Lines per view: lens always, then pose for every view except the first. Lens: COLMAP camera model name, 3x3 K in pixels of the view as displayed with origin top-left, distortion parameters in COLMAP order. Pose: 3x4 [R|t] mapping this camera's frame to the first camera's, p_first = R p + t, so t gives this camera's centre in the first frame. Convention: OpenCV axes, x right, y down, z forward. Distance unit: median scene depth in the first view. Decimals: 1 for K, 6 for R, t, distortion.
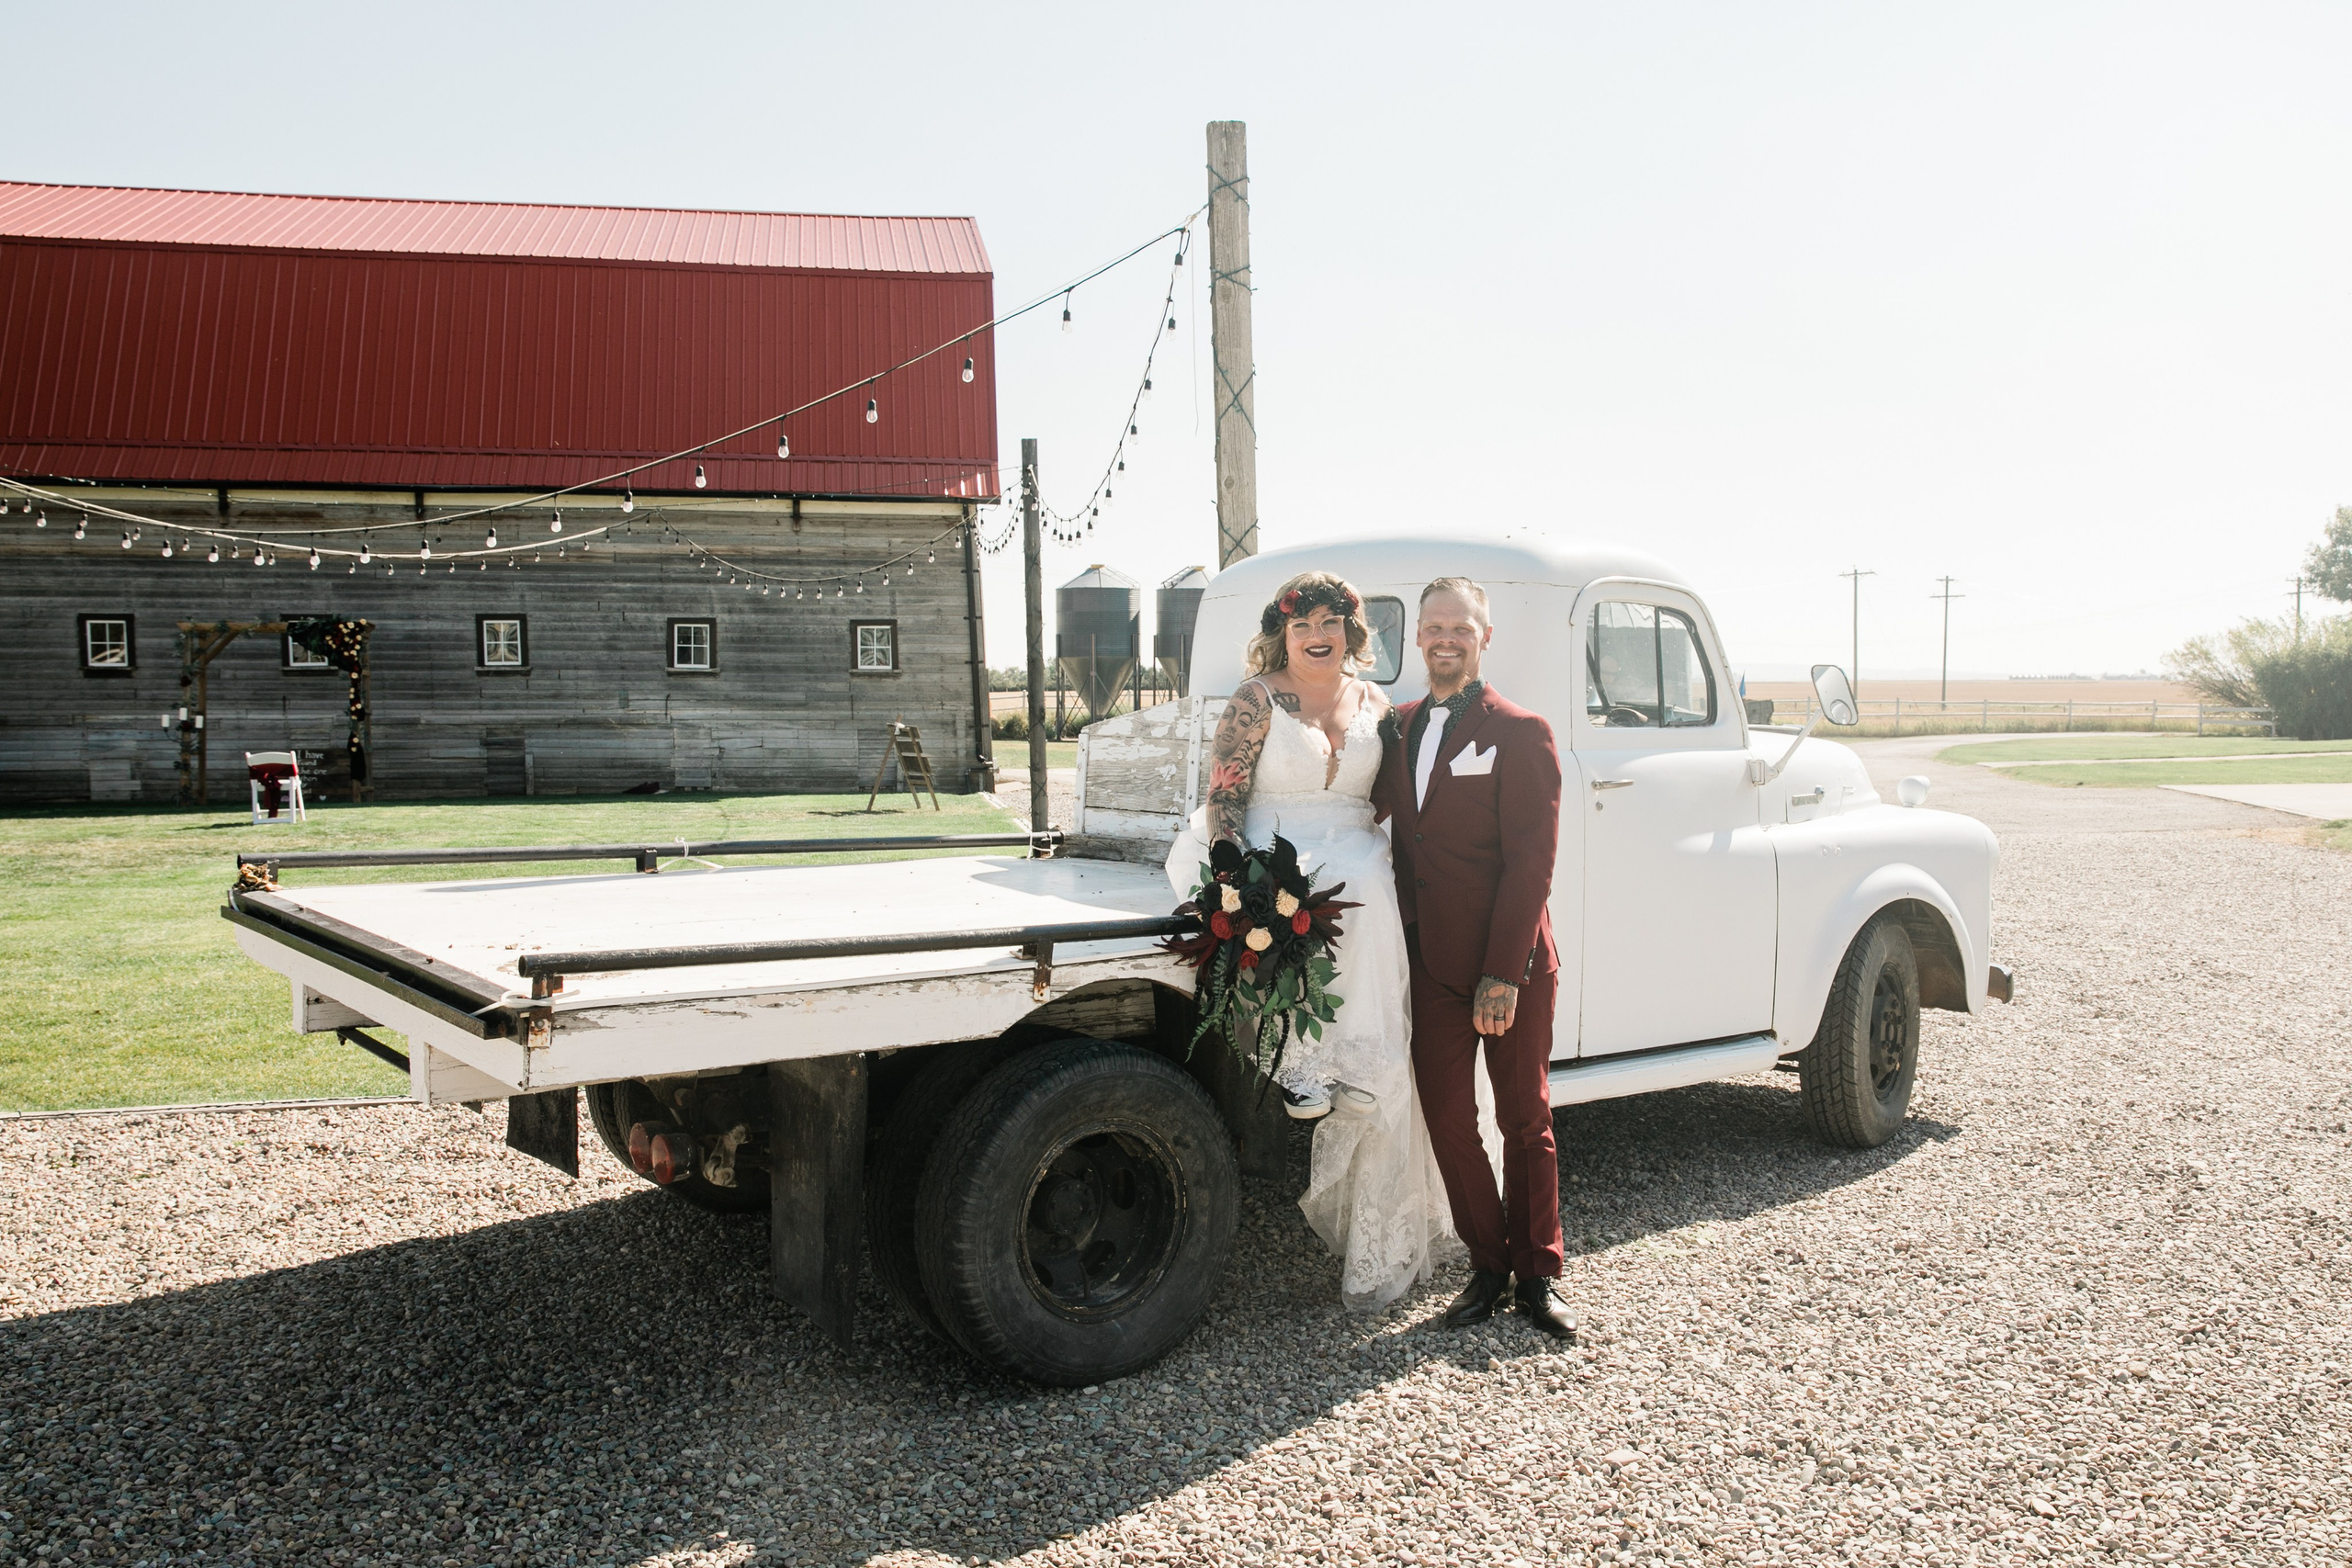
lens RADIAL K [[1938.8, 0, 1268.6], [0, 1938.8, 819.2], [0, 0, 1]] dist [-0.015513, -0.002070]
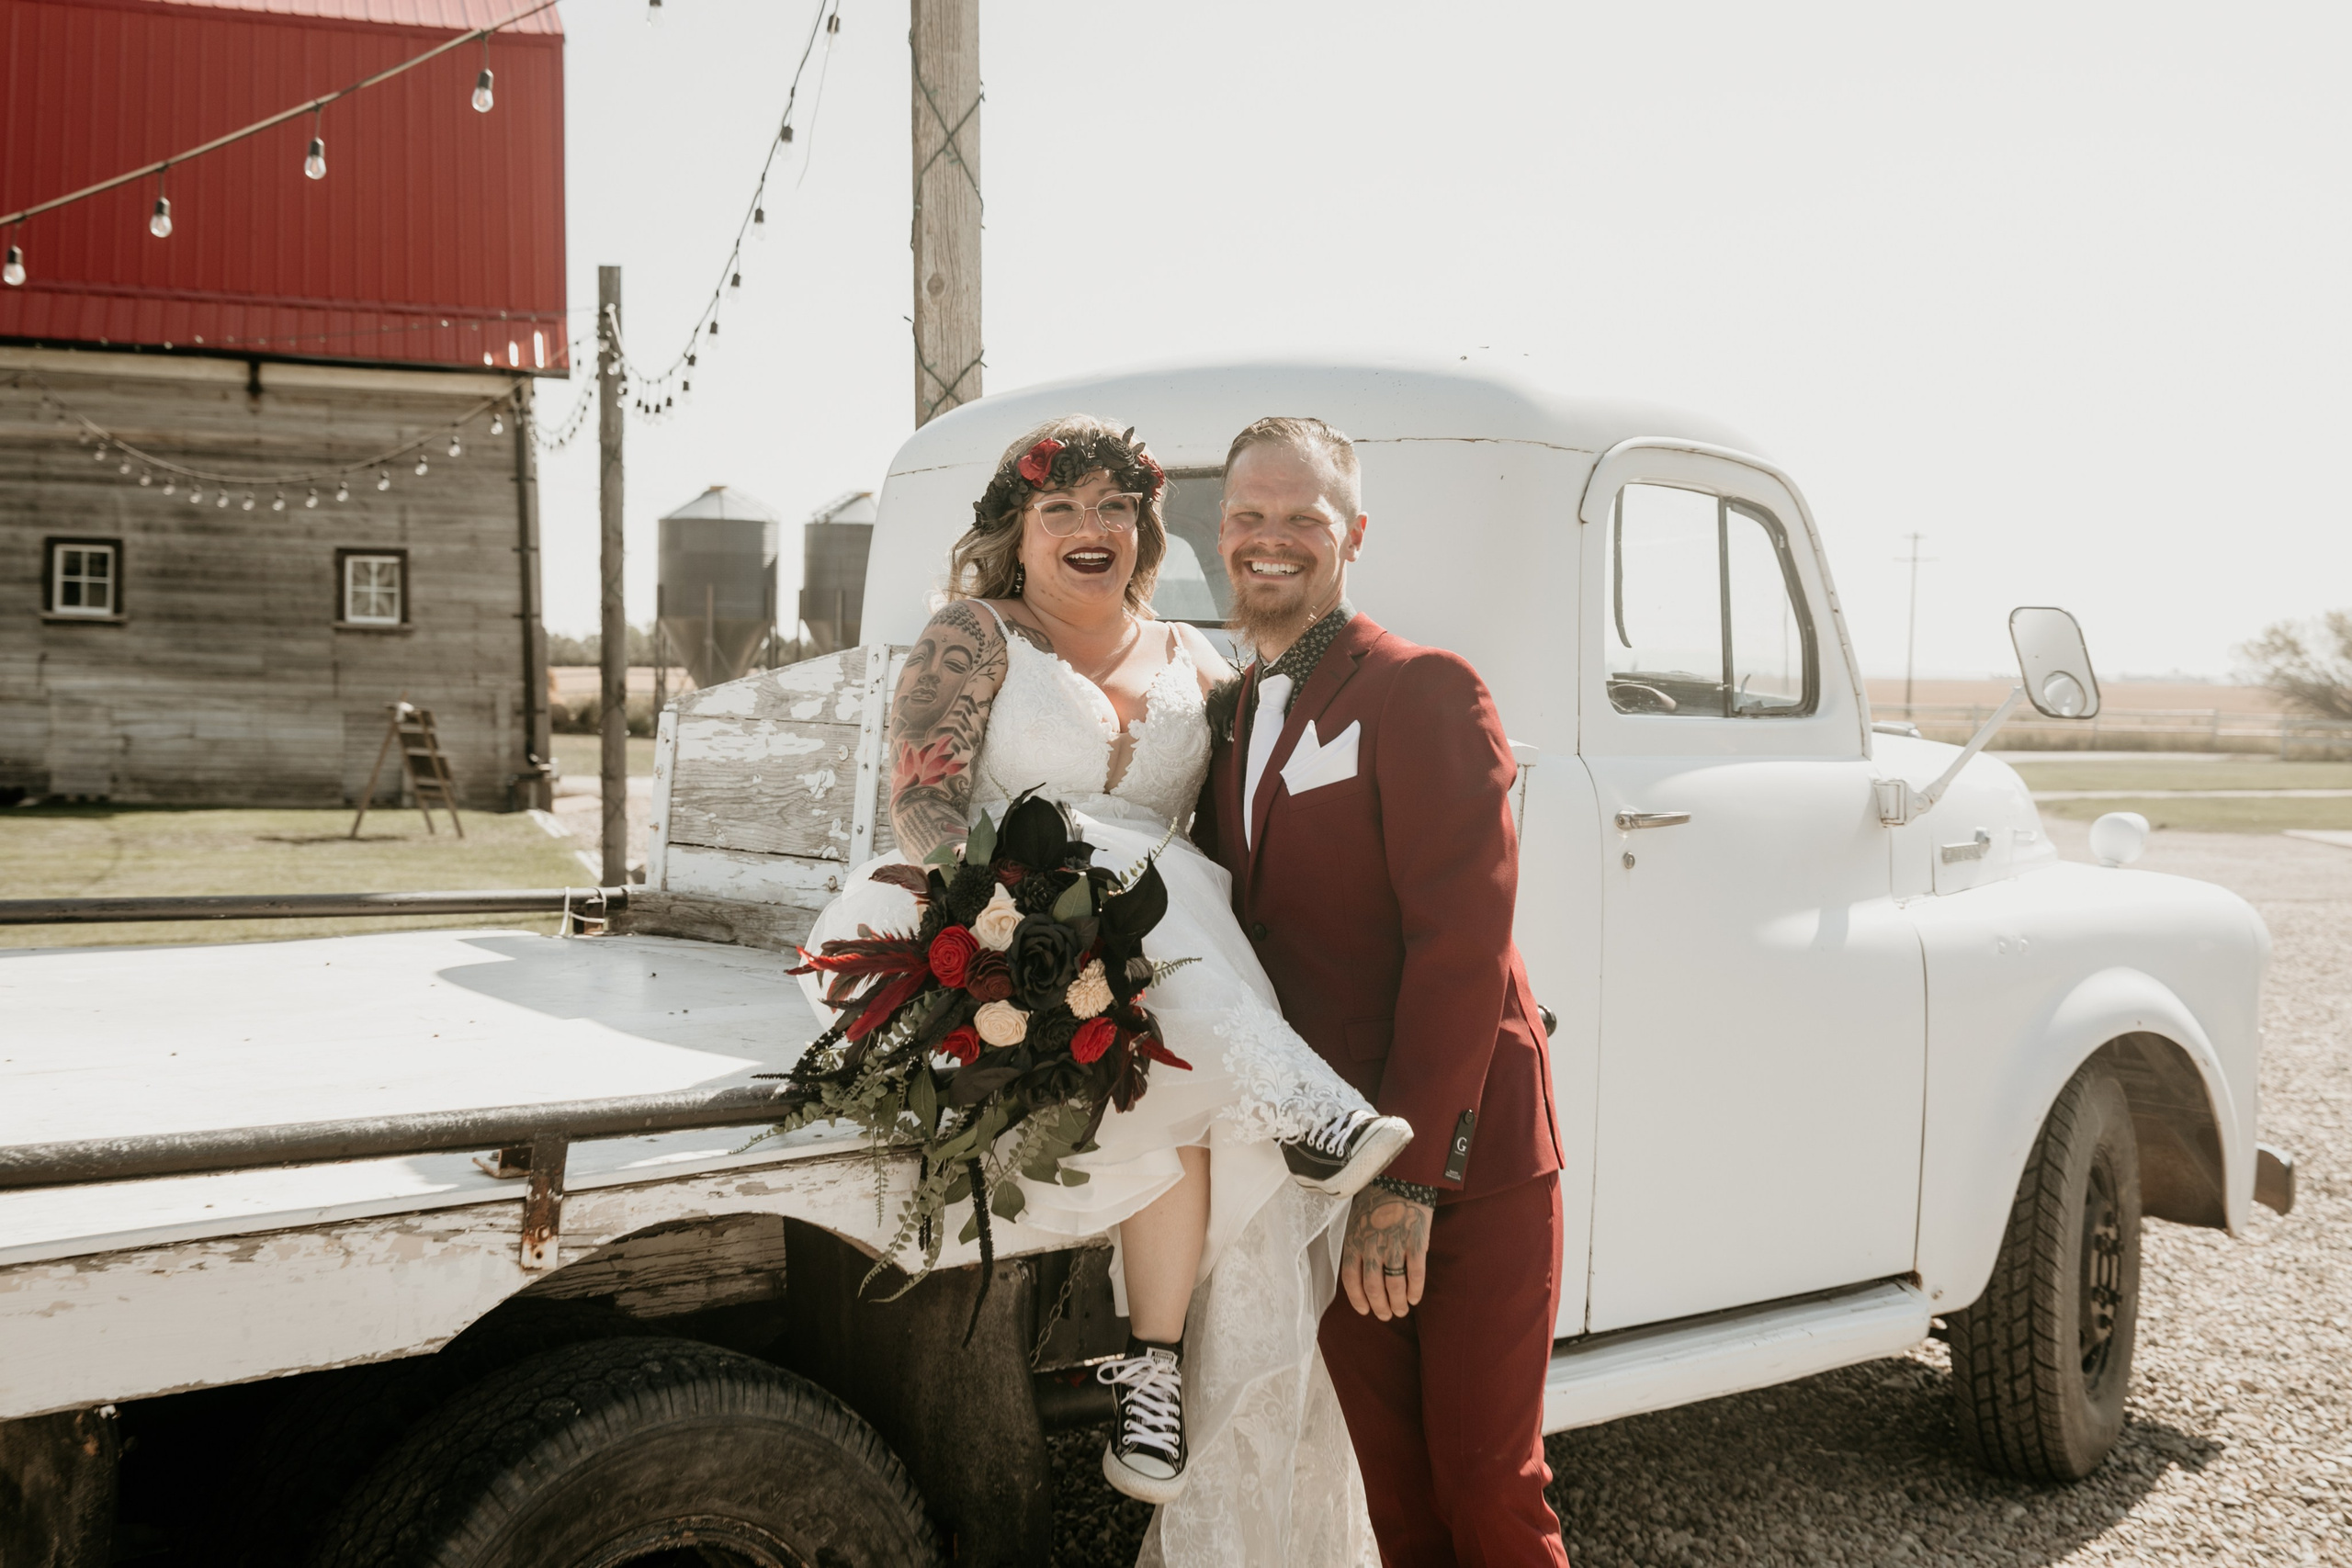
lens RADIAL K [[2708.9, 0, 1138.2], [0, 2708.9, 758.8], [0, 0, 1]] dist [0.061885, 0.045944]
pose [[0.997606, 0.018491, 0.066640, -0.012292], [-0.016081, 0.999203, -0.036531, -0.004199], [-0.067262, 0.035371, 0.997108, 0.209345]]
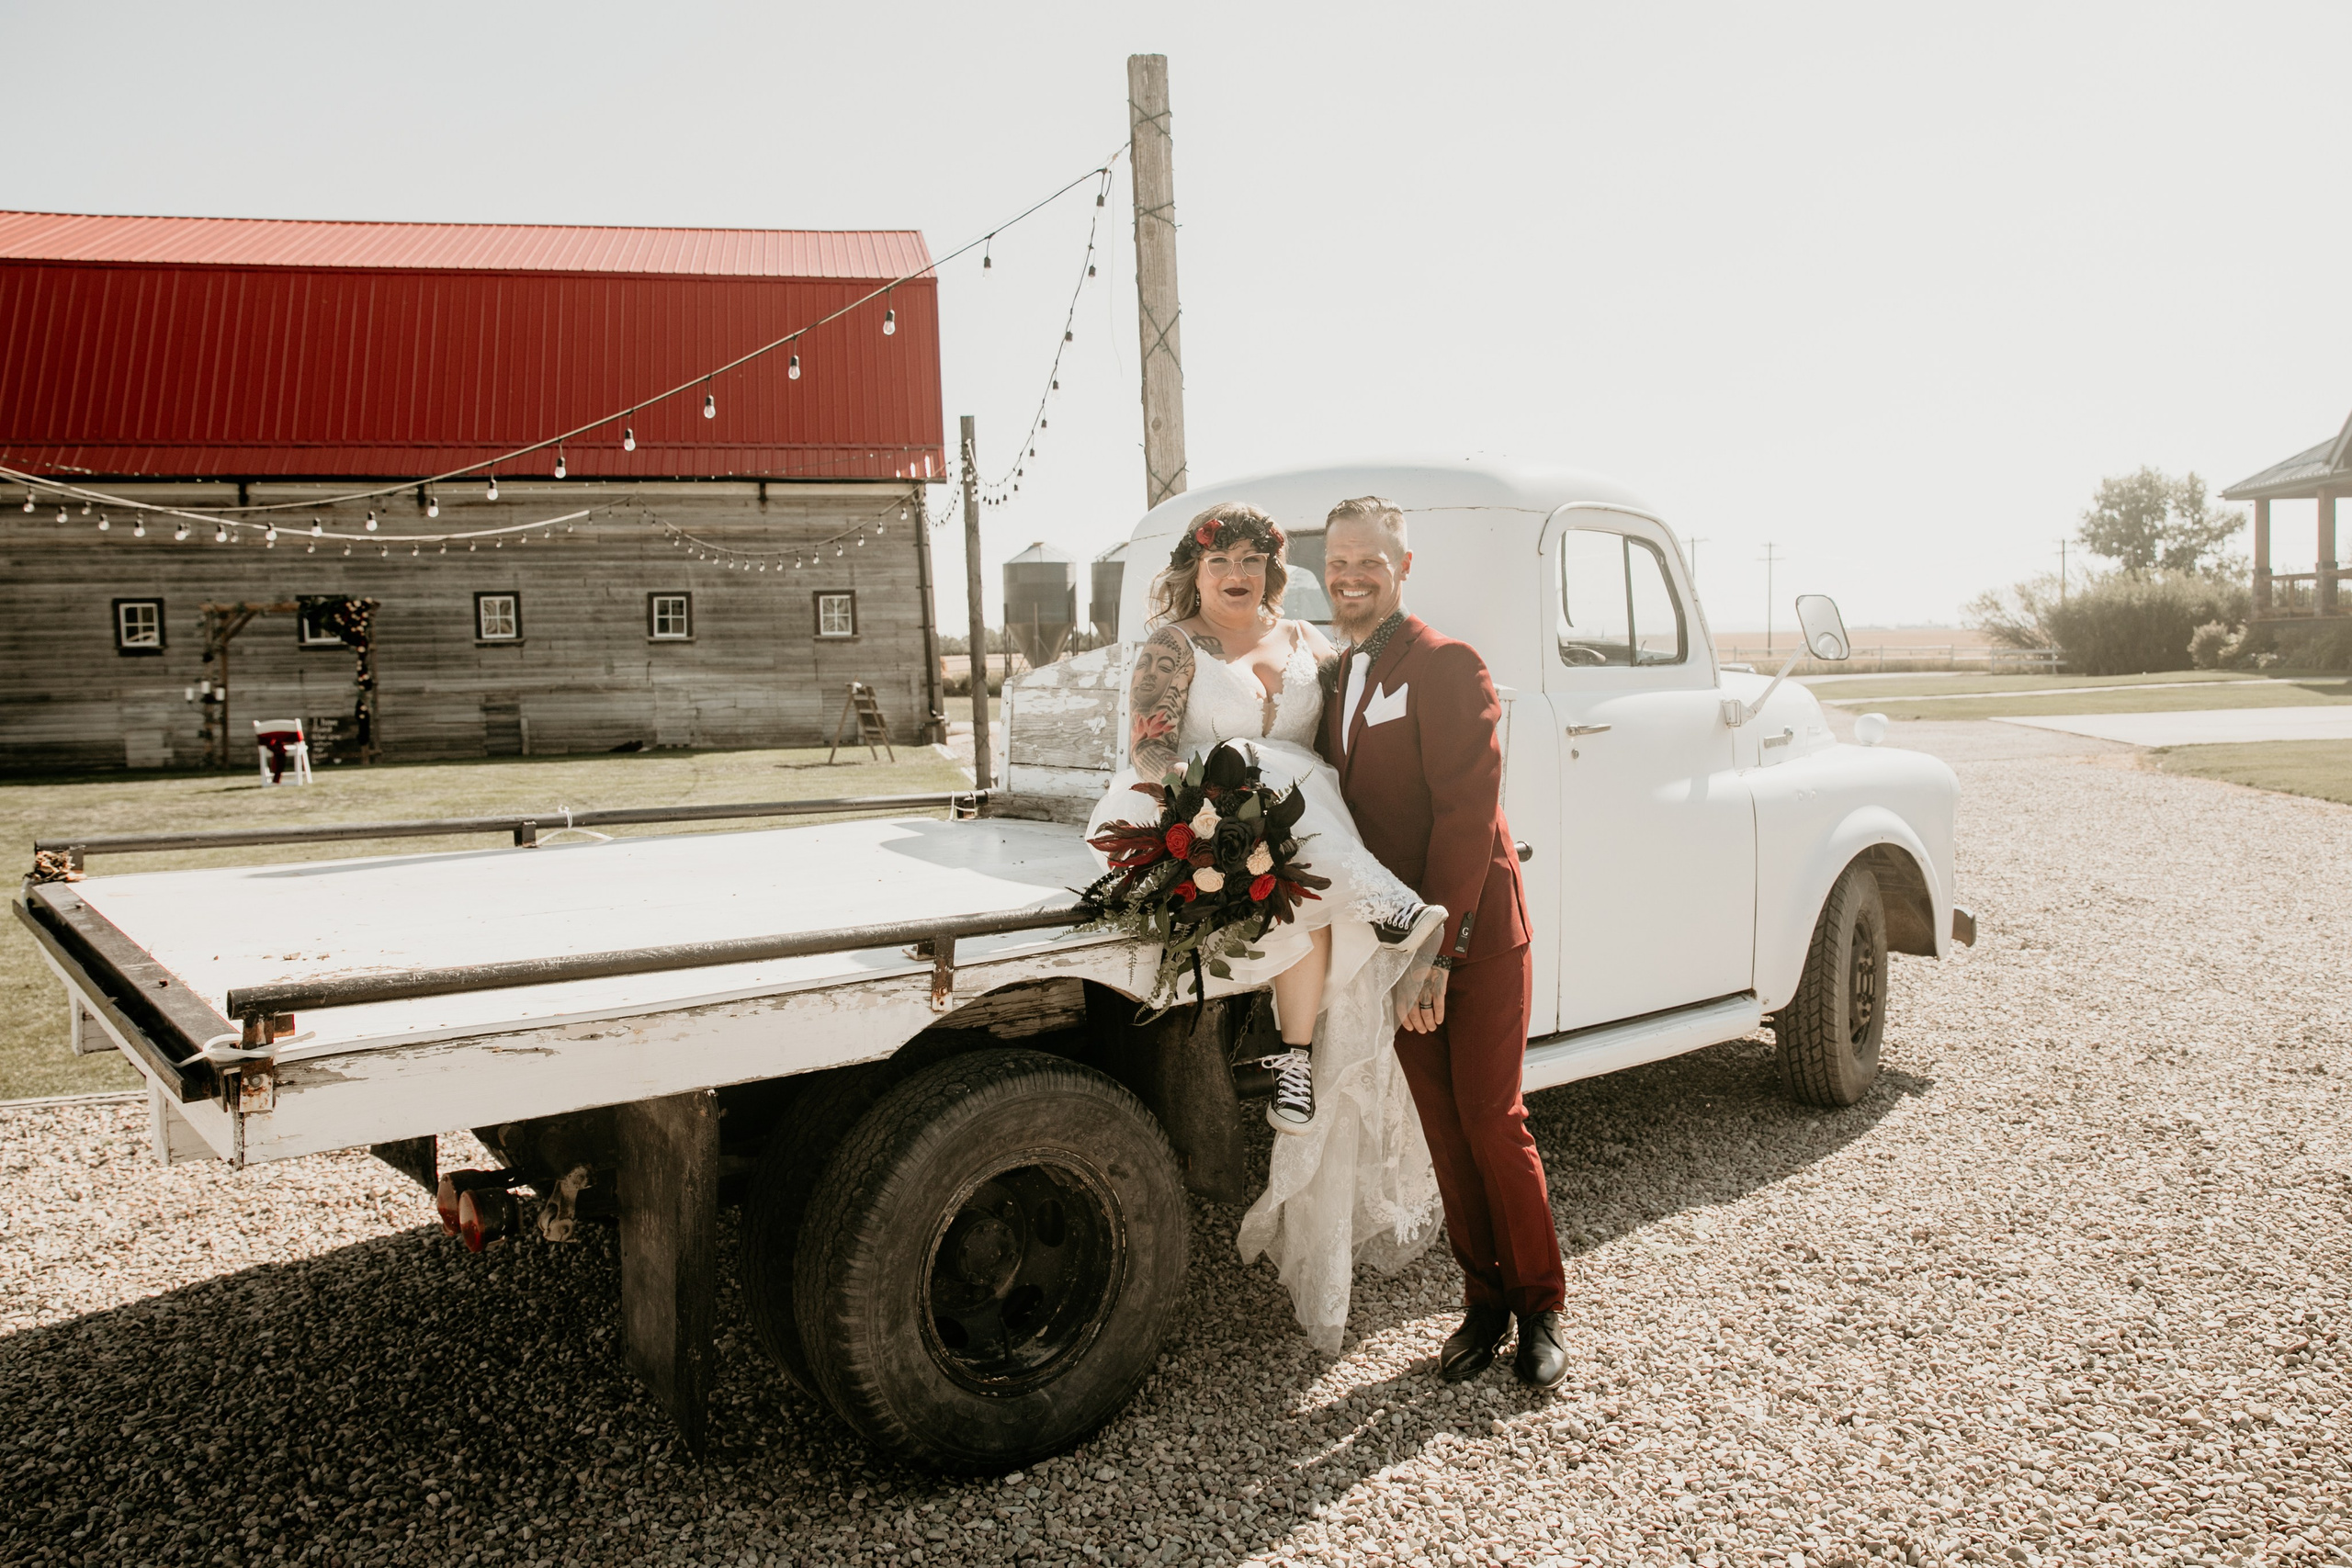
lens RADIAL K [[1660.3, 0, 1241.8], [0, 1660.3, 743.8], [0, 0, 1]] dist [-0.068204, 0.036780]
pose [[0.999346, -0.019420, 0.030496, -0.006589], [0.019724, 0.999758, -0.009731, -0.005642], [-0.030300, 0.010326, 0.999488, 0.187948]]
